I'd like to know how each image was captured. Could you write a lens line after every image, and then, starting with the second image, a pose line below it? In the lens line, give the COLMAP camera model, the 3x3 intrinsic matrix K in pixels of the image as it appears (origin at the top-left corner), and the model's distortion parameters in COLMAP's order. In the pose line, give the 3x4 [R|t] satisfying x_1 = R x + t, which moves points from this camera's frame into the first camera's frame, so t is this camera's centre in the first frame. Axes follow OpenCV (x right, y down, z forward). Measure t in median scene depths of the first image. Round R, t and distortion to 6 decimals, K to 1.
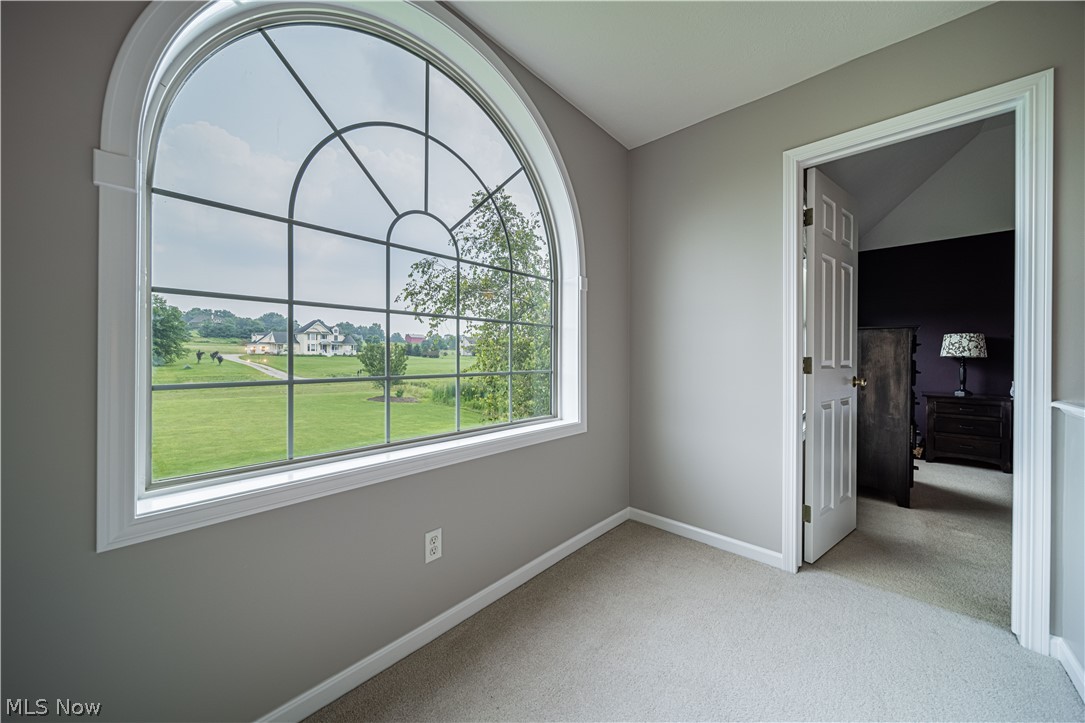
lens RADIAL K [[385.0, 0, 541.1], [0, 385.0, 359.0], [0, 0, 1]] dist [0.000066, -0.000158]
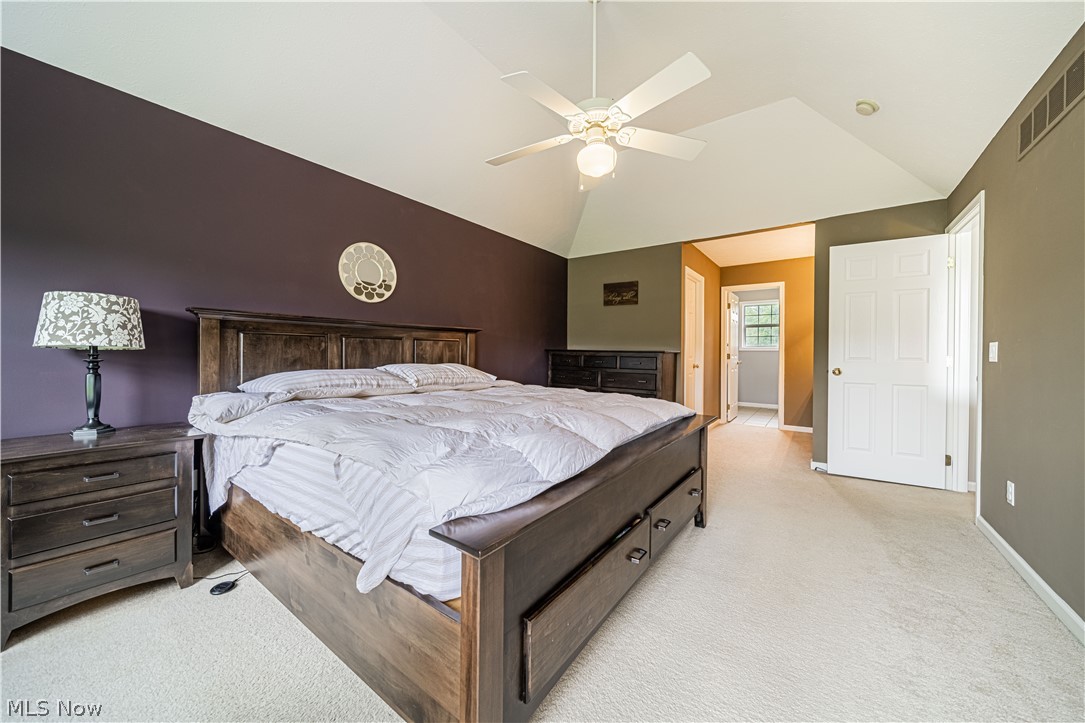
lens RADIAL K [[385.0, 0, 540.1], [0, 385.0, 357.3], [0, 0, 1]] dist [0.000066, -0.000158]
pose [[-0.110954, -0.011862, 0.993755, 0.617989], [-0.005046, 0.999923, 0.011372, -0.002613], [-0.993813, -0.003753, -0.111006, 0.555280]]
